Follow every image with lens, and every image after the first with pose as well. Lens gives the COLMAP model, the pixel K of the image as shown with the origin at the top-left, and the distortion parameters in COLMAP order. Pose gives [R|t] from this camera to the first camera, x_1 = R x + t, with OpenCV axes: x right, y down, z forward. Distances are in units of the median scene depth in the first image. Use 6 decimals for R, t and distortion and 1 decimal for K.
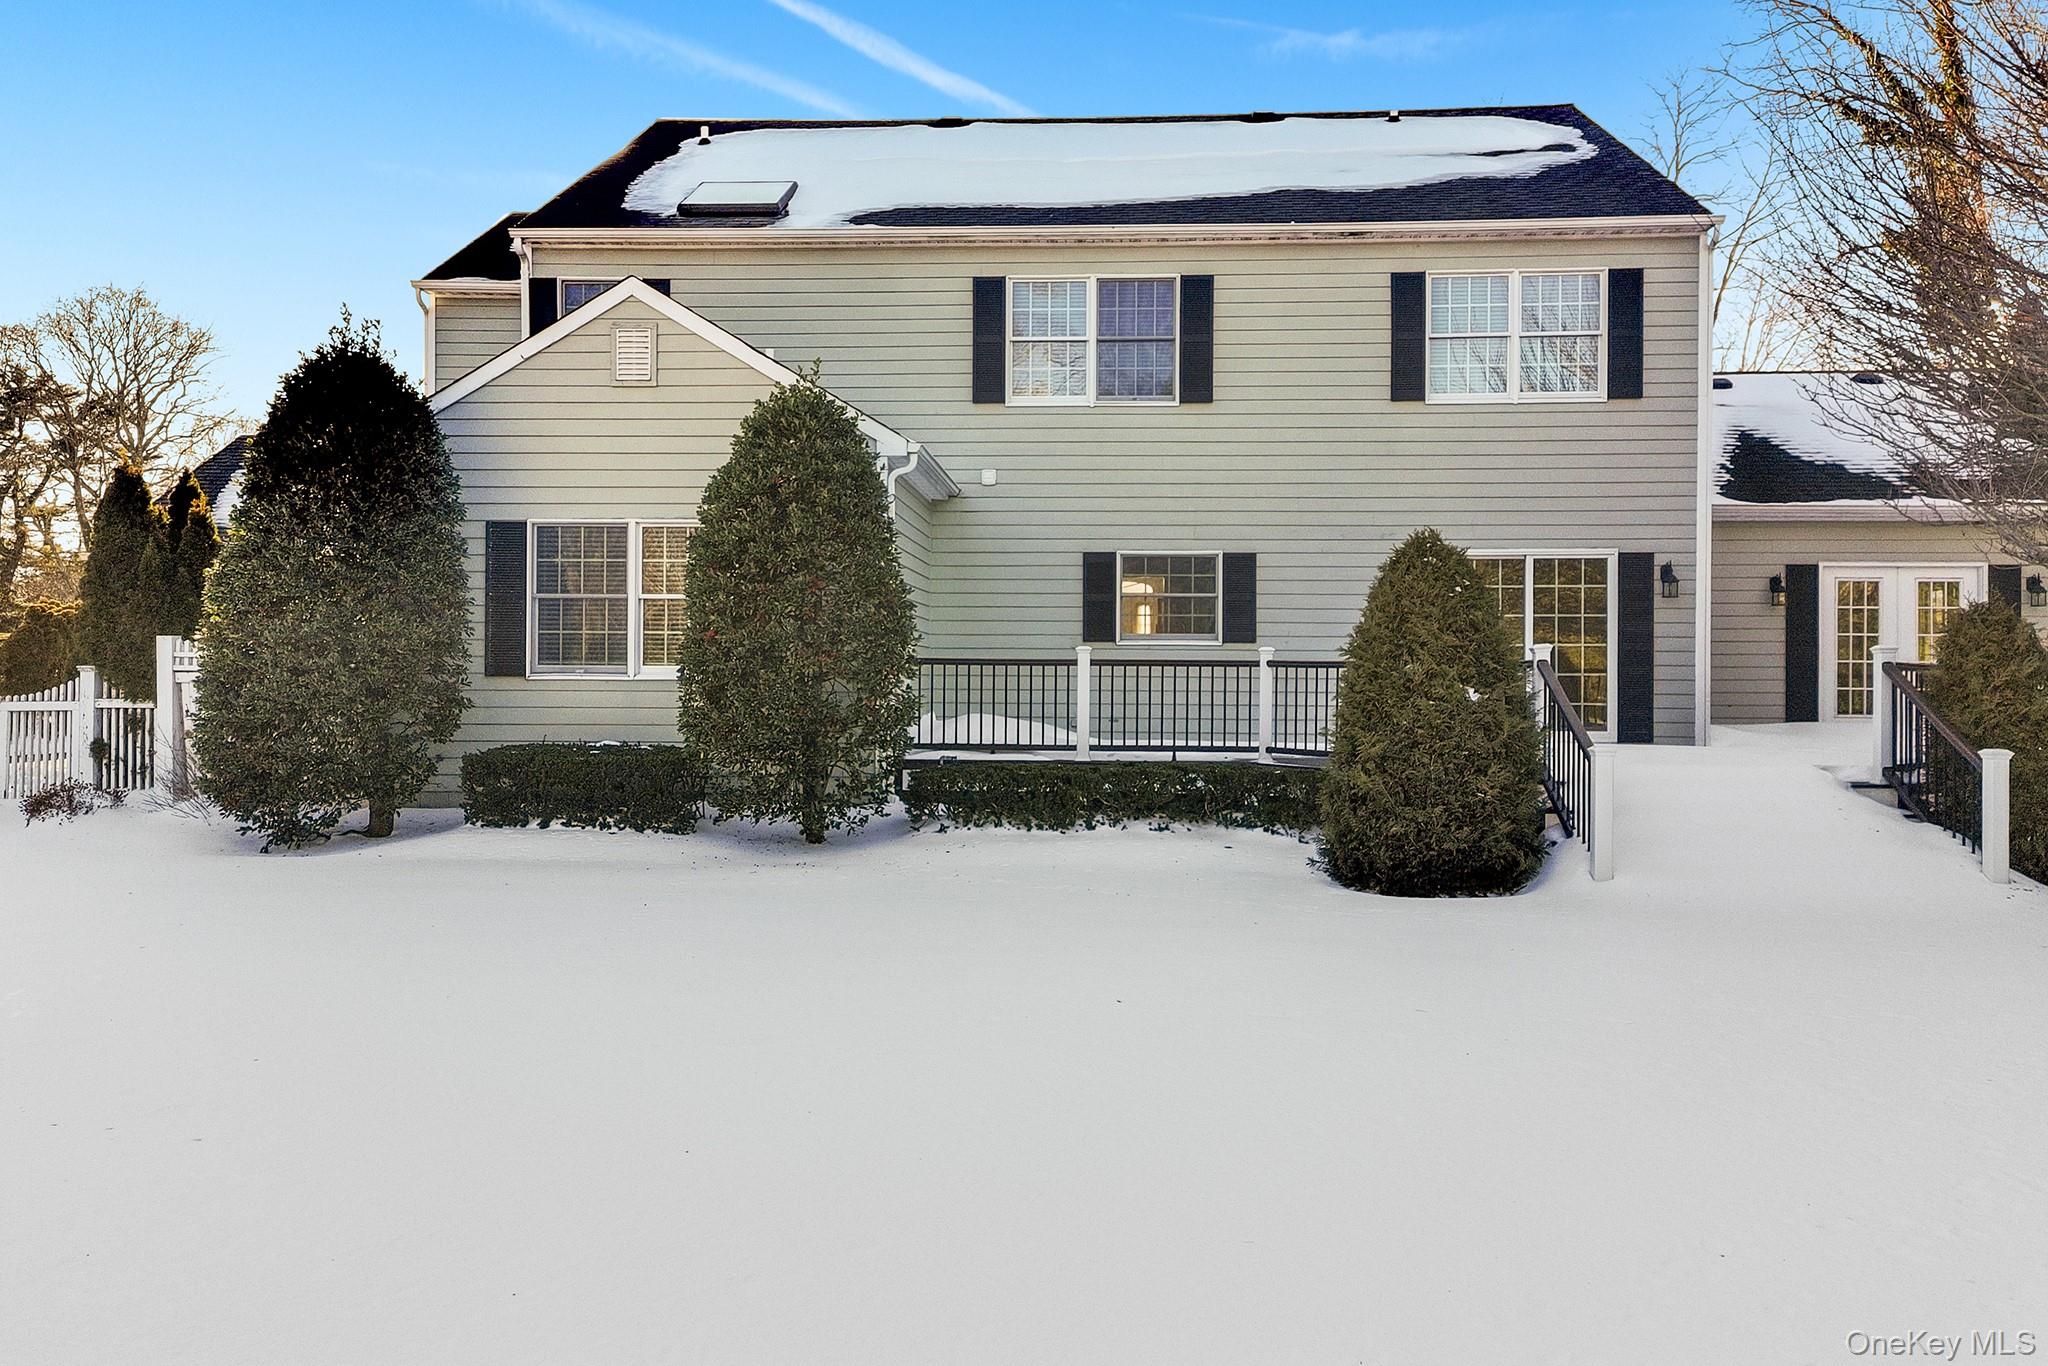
lens RADIAL K [[1547.8, 0, 1034.6], [0, 1547.8, 673.9], [0, 0, 1]] dist [0.043064, -0.007755]
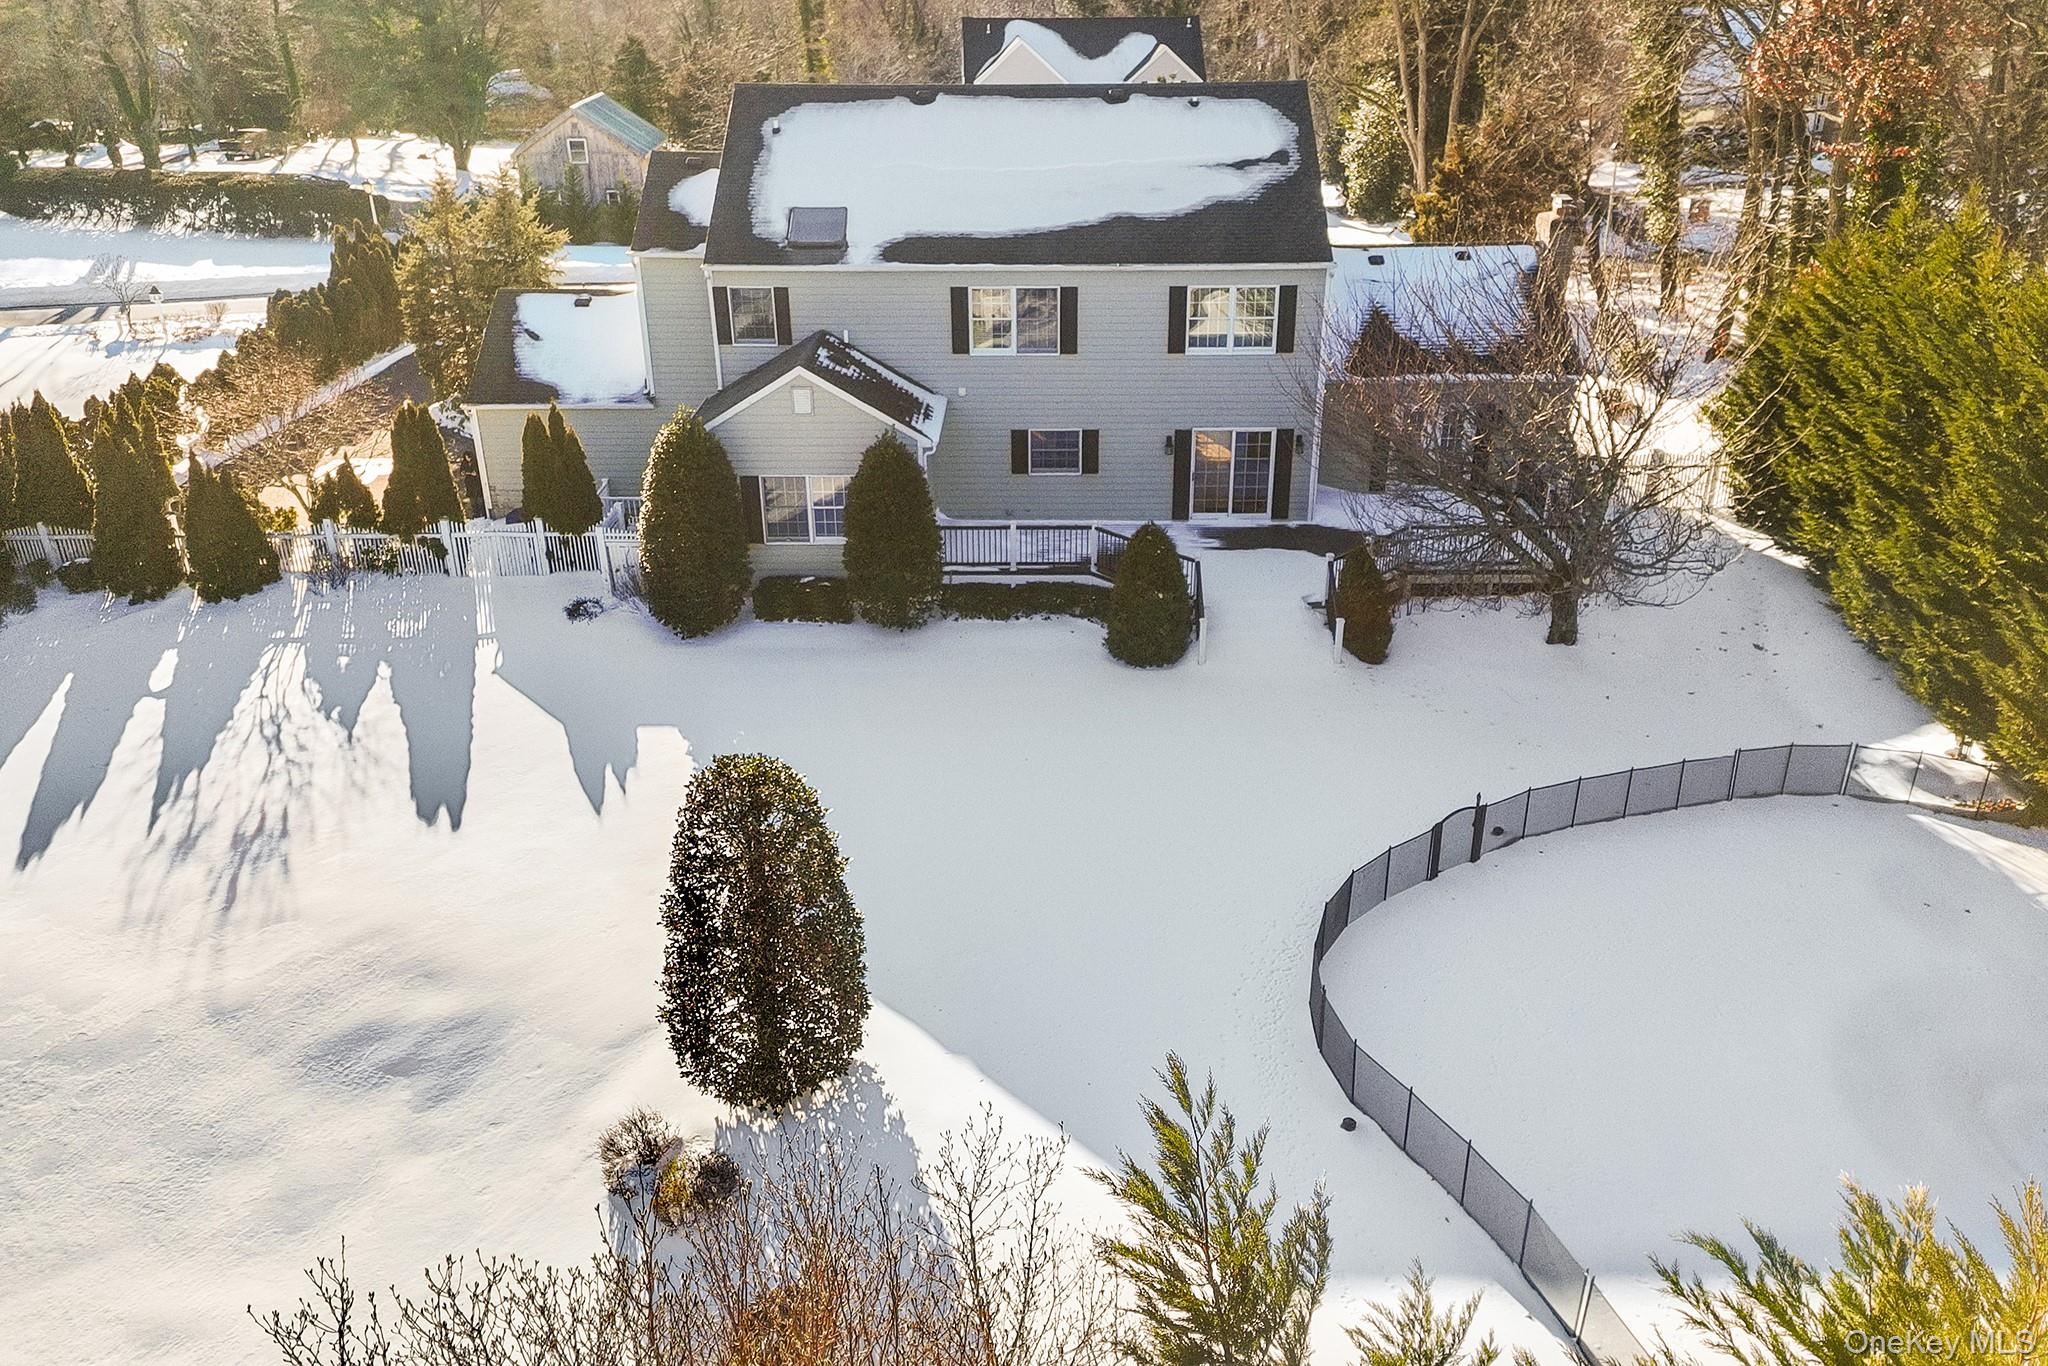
lens RADIAL K [[1547.8, 0, 1034.6], [0, 1547.8, 673.9], [0, 0, 1]] dist [0.043064, -0.007755]
pose [[0.998809, -0.029207, 0.039086, -0.025843], [0.010414, 0.910204, 0.414029, -0.619234], [-0.047669, -0.413128, 0.909424, -0.934085]]
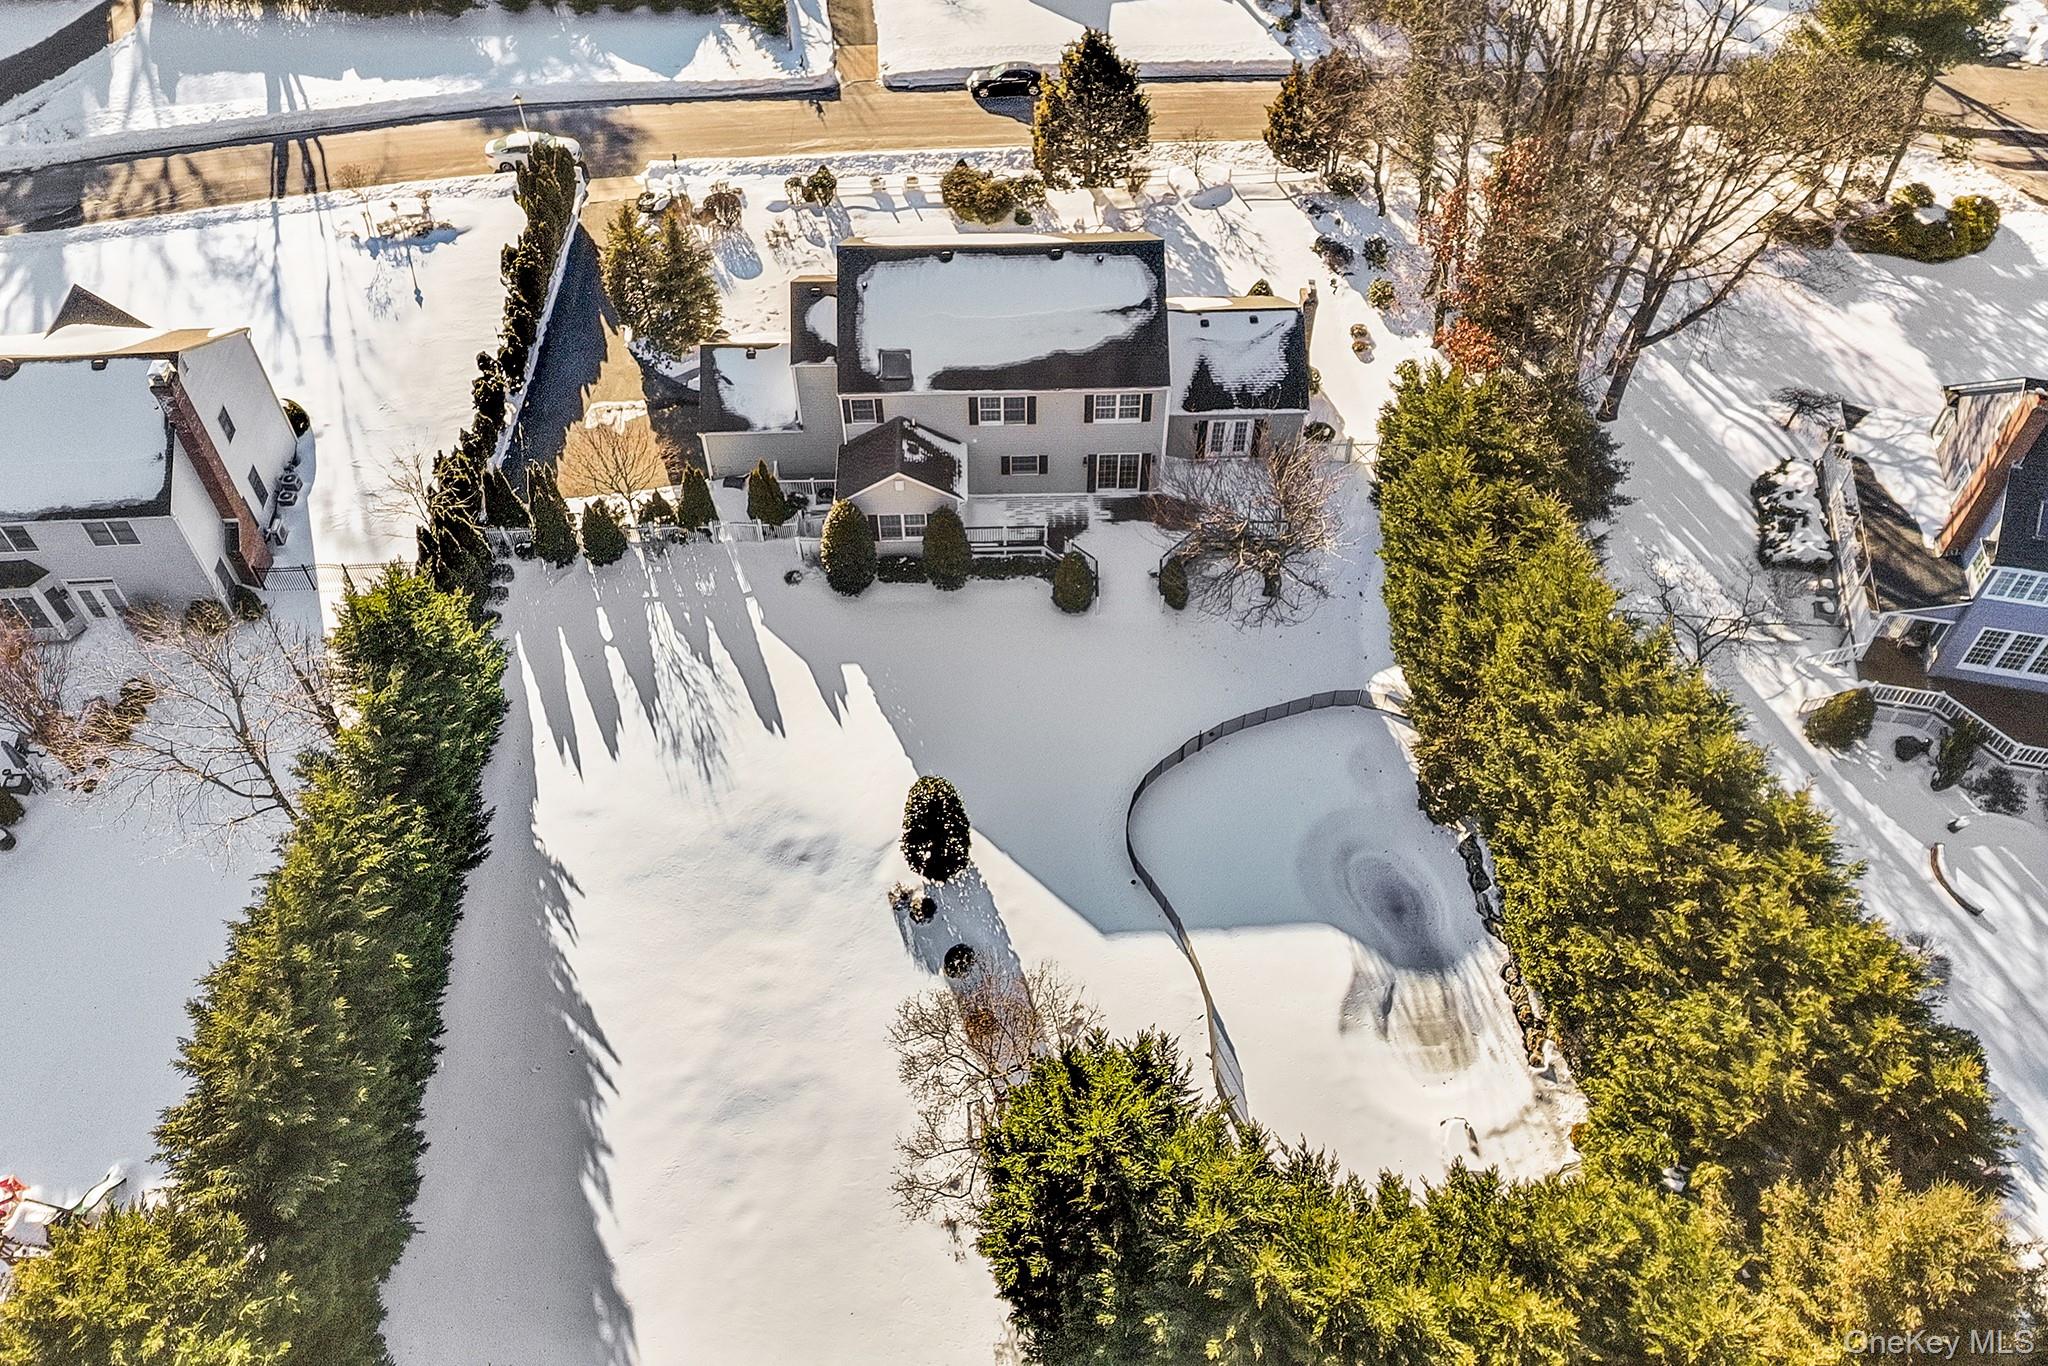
lens RADIAL K [[1547.8, 0, 1034.6], [0, 1547.8, 673.9], [0, 0, 1]] dist [0.043064, -0.007755]
pose [[0.996195, -0.068323, 0.054113, -0.126732], [0.004663, 0.661765, 0.749697, -2.540041], [-0.087031, -0.746591, 0.659566, -1.860344]]
